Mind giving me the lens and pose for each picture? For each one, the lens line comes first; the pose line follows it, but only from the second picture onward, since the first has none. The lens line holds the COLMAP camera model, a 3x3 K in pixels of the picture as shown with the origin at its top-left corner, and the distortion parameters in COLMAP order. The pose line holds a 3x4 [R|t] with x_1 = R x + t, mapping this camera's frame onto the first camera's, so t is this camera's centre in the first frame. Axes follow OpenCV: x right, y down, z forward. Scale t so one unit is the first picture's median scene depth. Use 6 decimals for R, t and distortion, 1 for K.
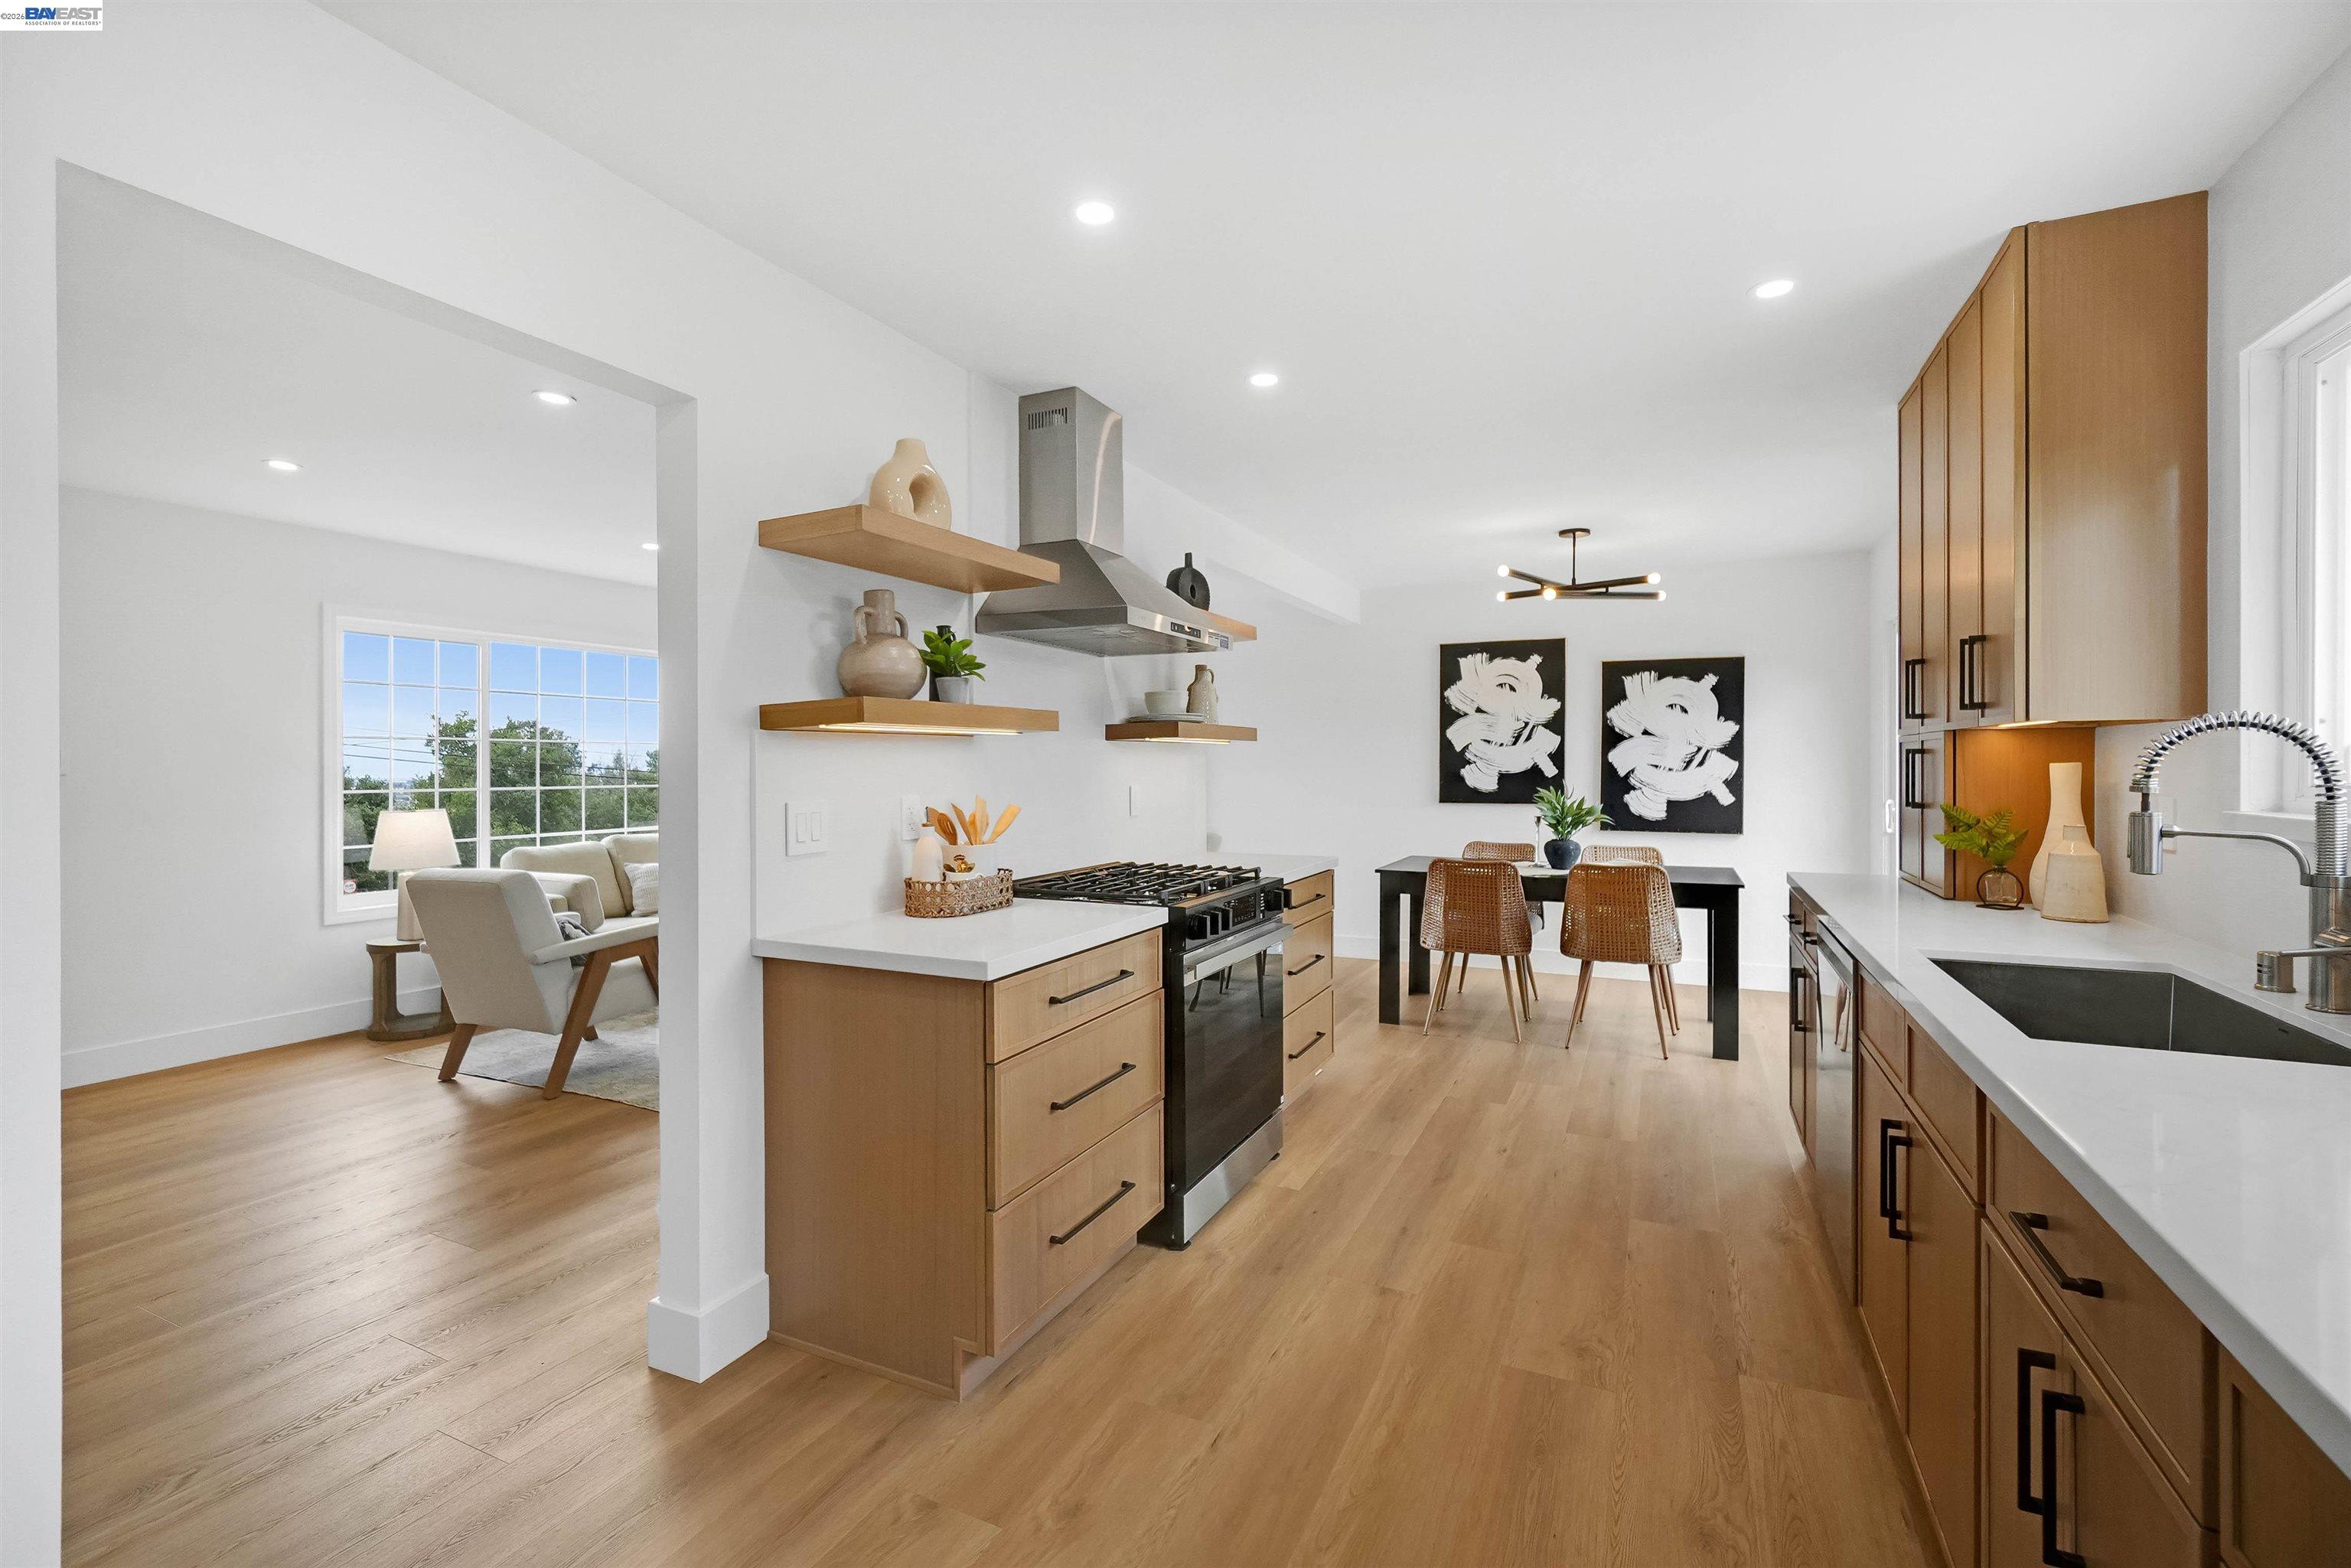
lens RADIAL K [[1030.5, 0, 1183.1], [0, 1030.5, 763.6], [0, 0, 1]] dist [-0.010356, 0.000745]
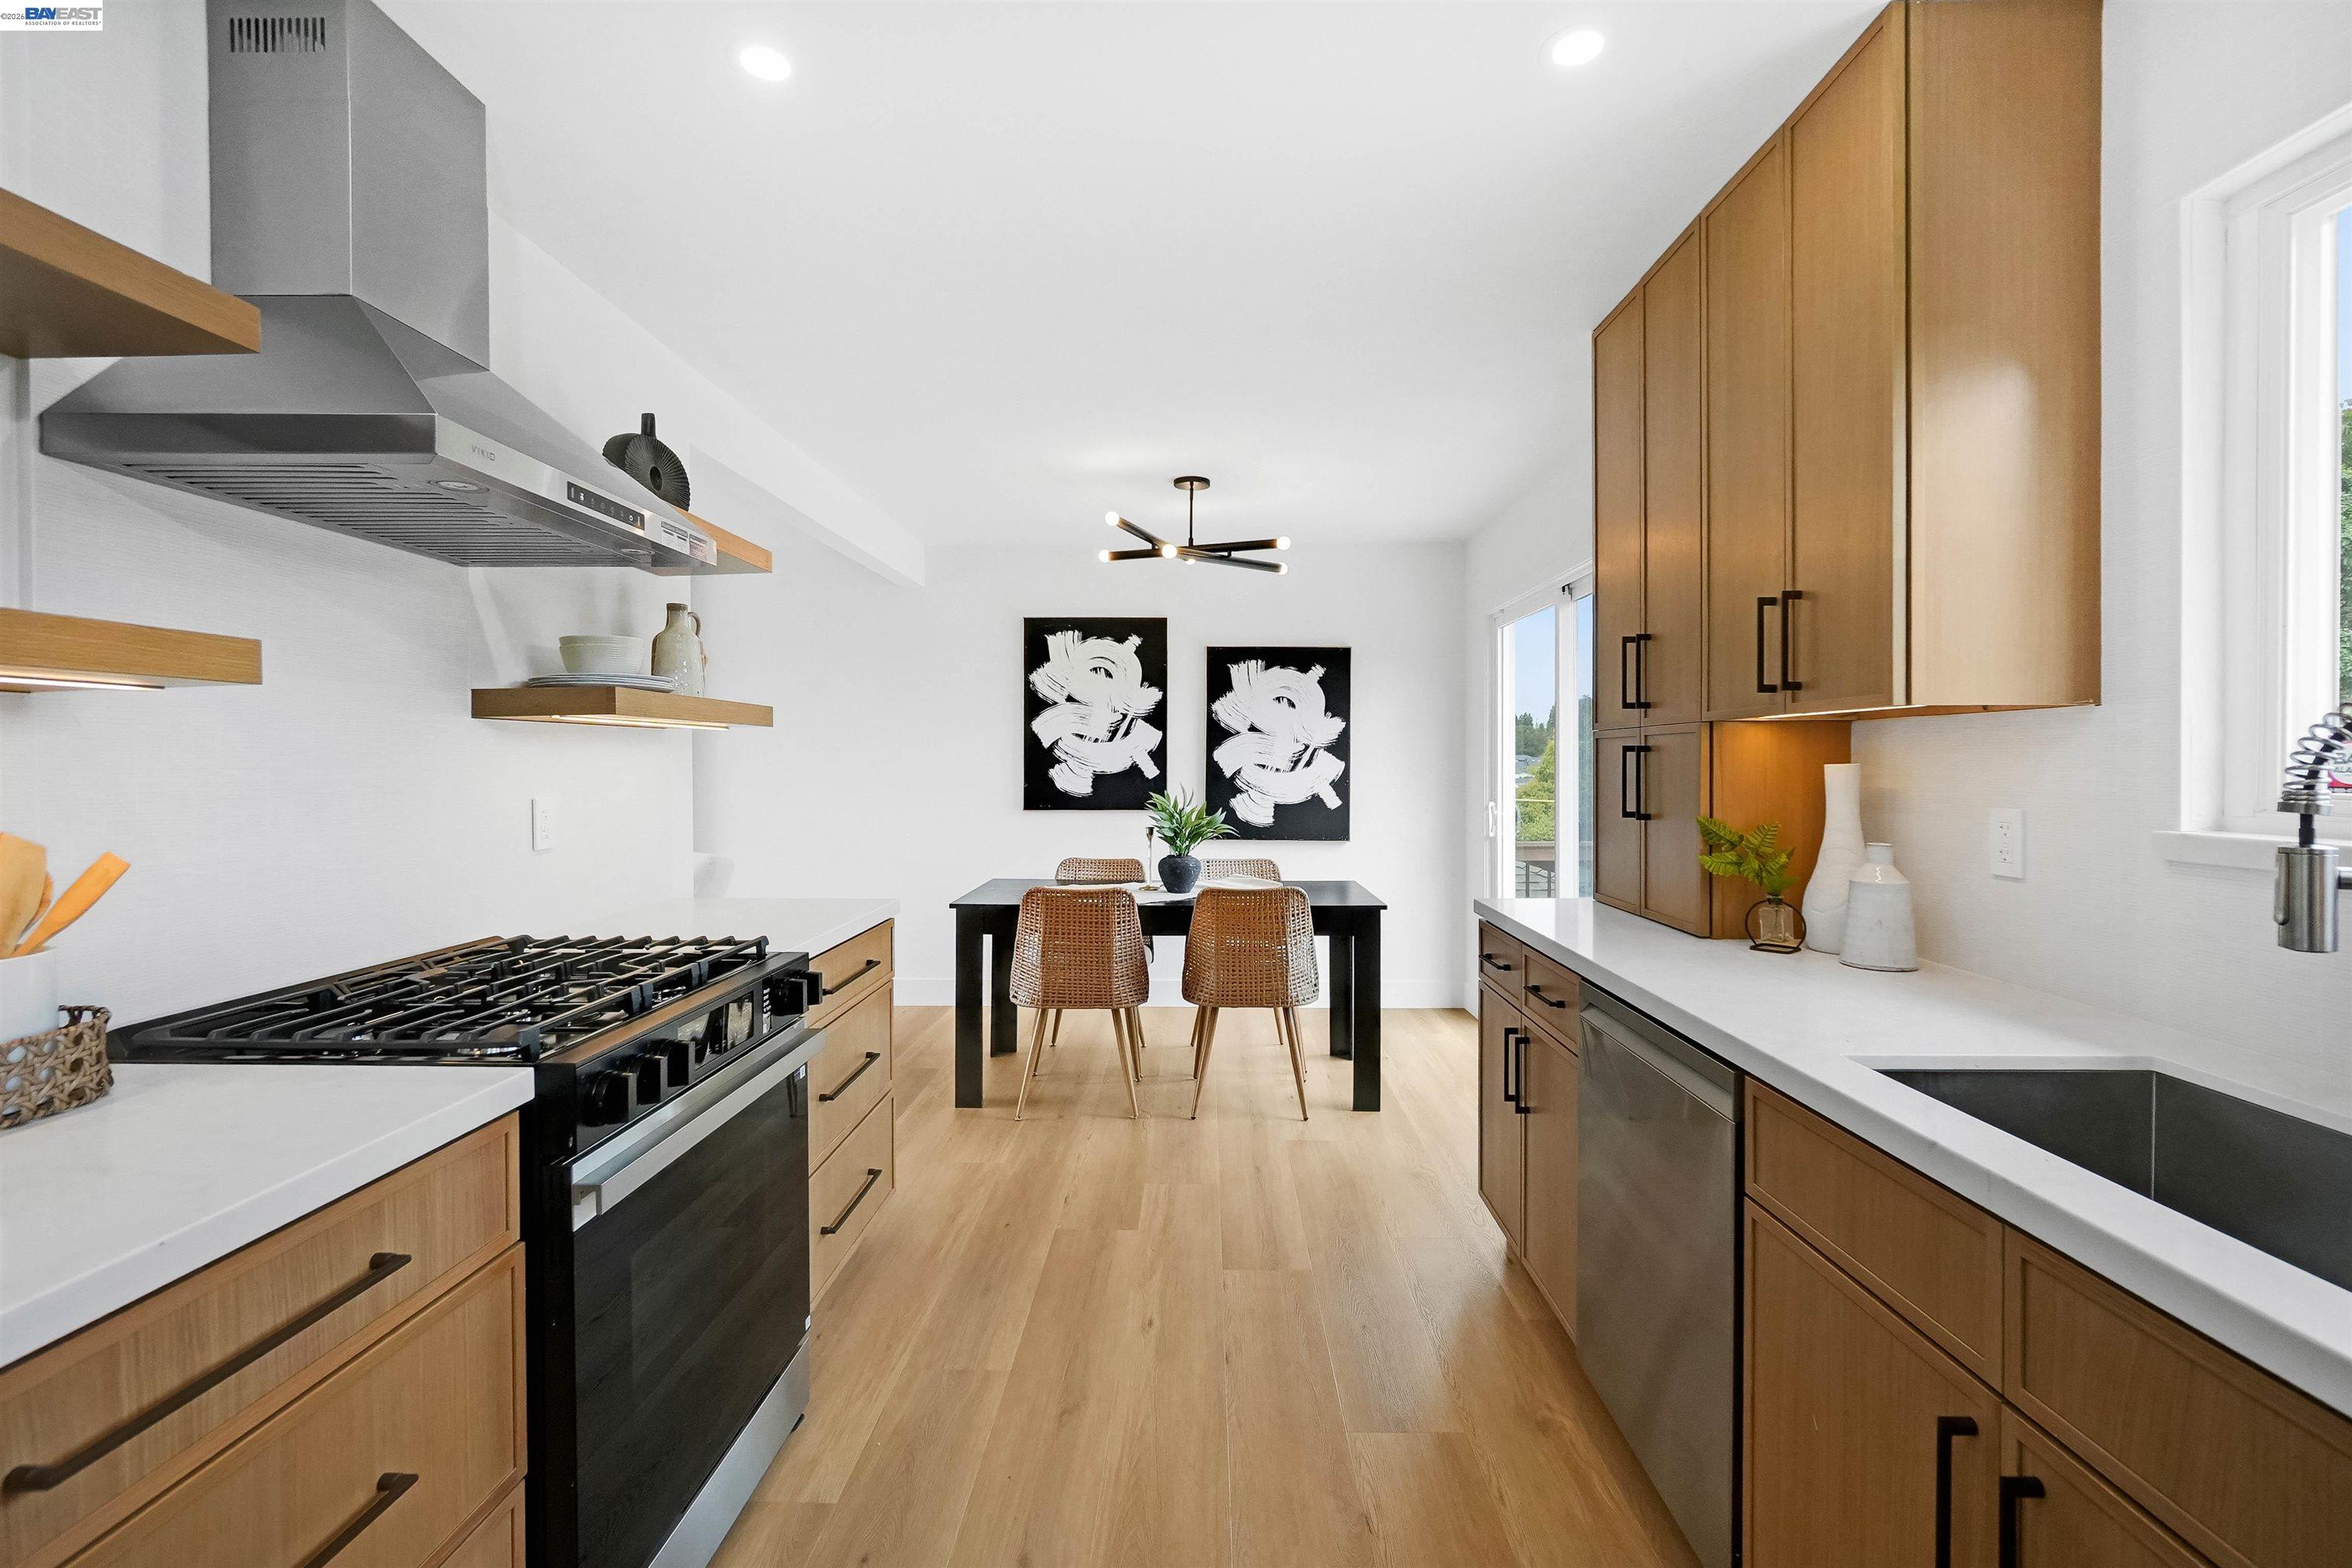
lens RADIAL K [[1030.9, 0, 1179.7], [0, 1030.9, 782.3], [0, 0, 1]] dist [-0.010356, 0.000745]
pose [[0.913633, -0.004043, 0.406520, 0.044214], [-0.003583, 0.999832, 0.017997, 0.000858], [-0.406525, -0.017899, 0.913464, 0.314352]]
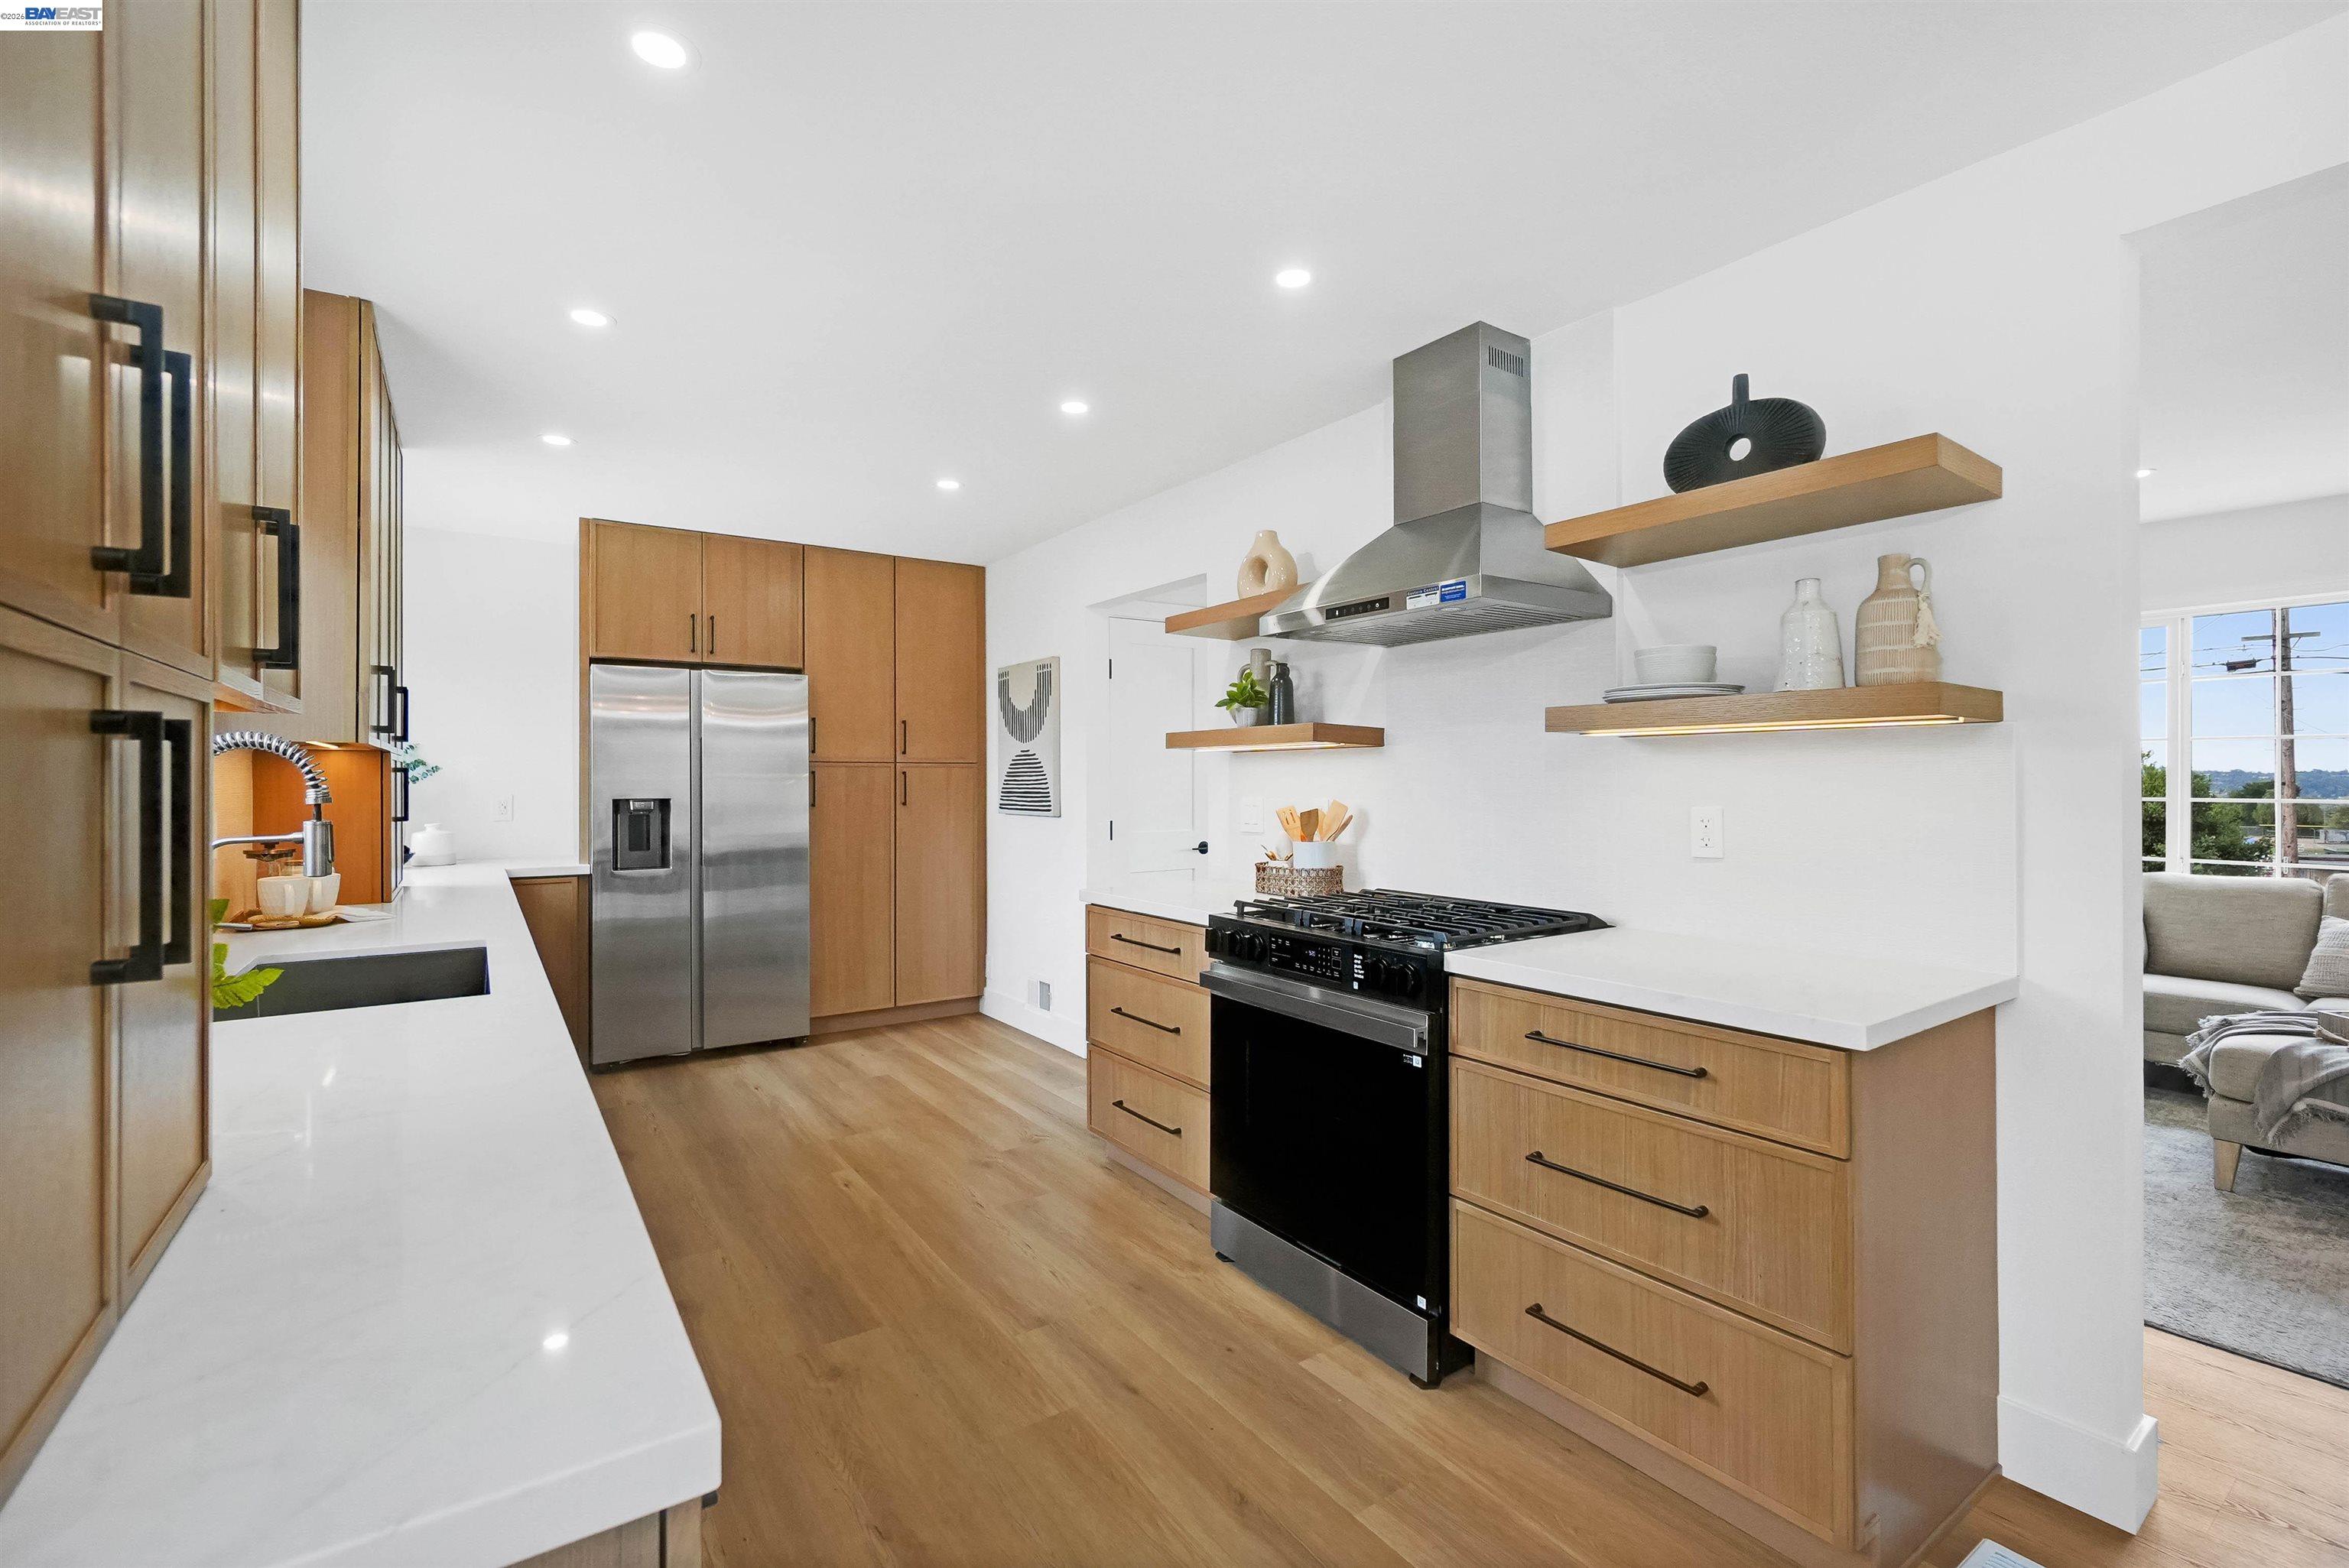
lens RADIAL K [[1029.5, 0, 1179.1], [0, 1029.5, 777.1], [0, 0, 1]] dist [-0.010356, 0.000745]
pose [[-0.501404, 0.006560, -0.865189, 0.601229], [0.005657, 0.999975, 0.004304, -0.001140], [0.865195, -0.002736, -0.501428, 0.998430]]
